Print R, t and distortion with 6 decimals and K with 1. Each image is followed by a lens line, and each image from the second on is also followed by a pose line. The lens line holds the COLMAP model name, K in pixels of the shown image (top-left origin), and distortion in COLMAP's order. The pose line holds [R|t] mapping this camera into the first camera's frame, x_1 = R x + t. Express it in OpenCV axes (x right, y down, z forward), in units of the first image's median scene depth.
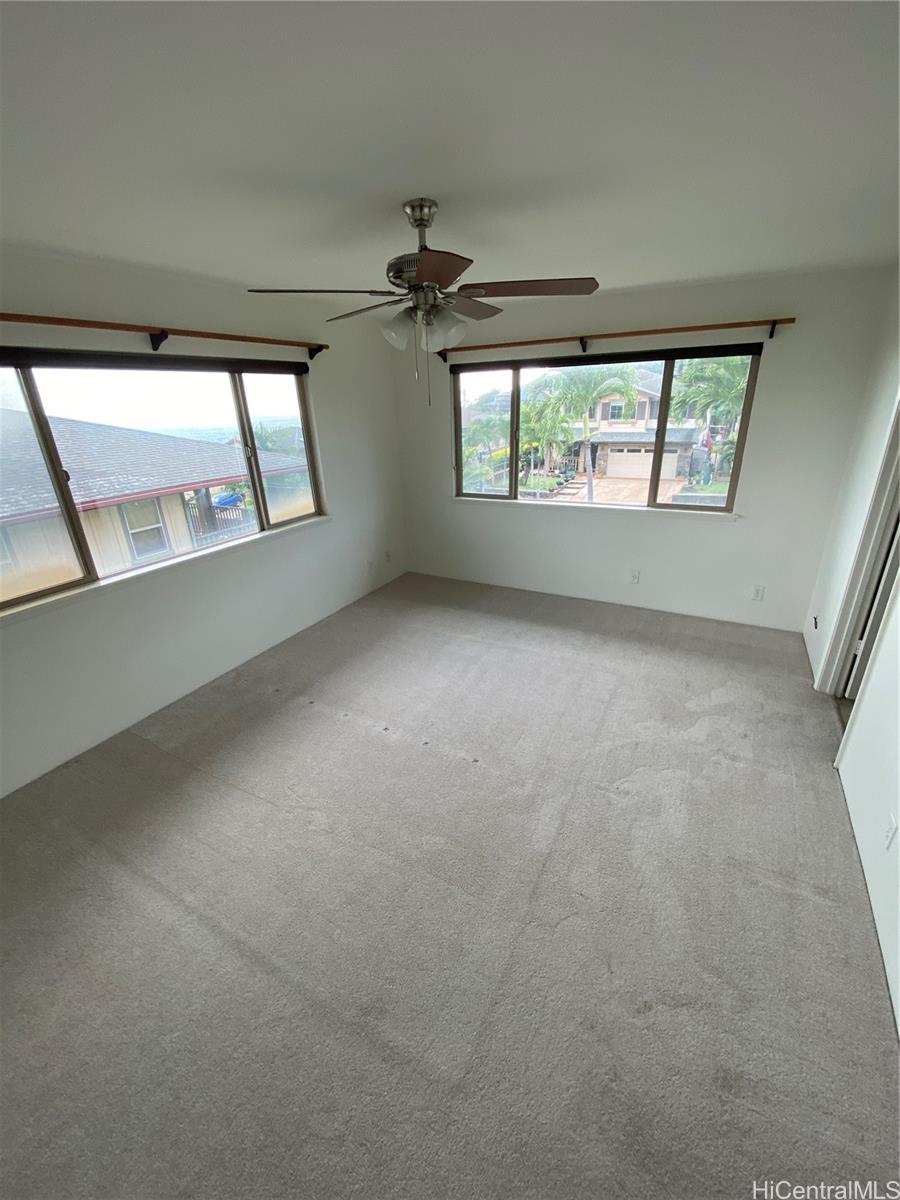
lens RADIAL K [[485.9, 0, 456.9], [0, 485.9, 597.0], [0, 0, 1]] dist [-0.008738, -0.001959]
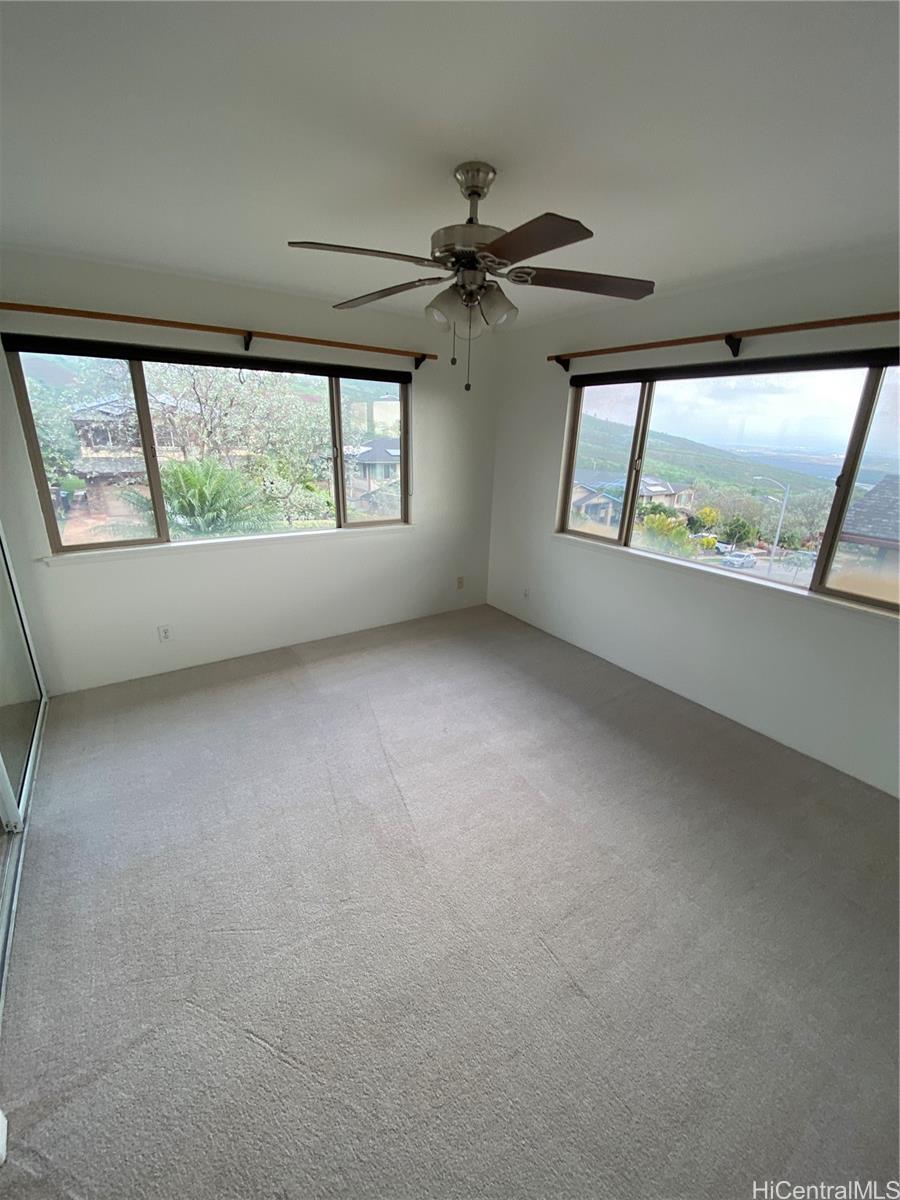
lens RADIAL K [[485.9, 0, 448.9], [0, 485.9, 595.3], [0, 0, 1]] dist [-0.008738, -0.001959]
pose [[0.875291, 0.208635, -0.436277, 0.286037], [-0.229537, 0.973287, 0.004929, -0.080537], [0.425651, 0.095827, 0.899799, 0.234564]]
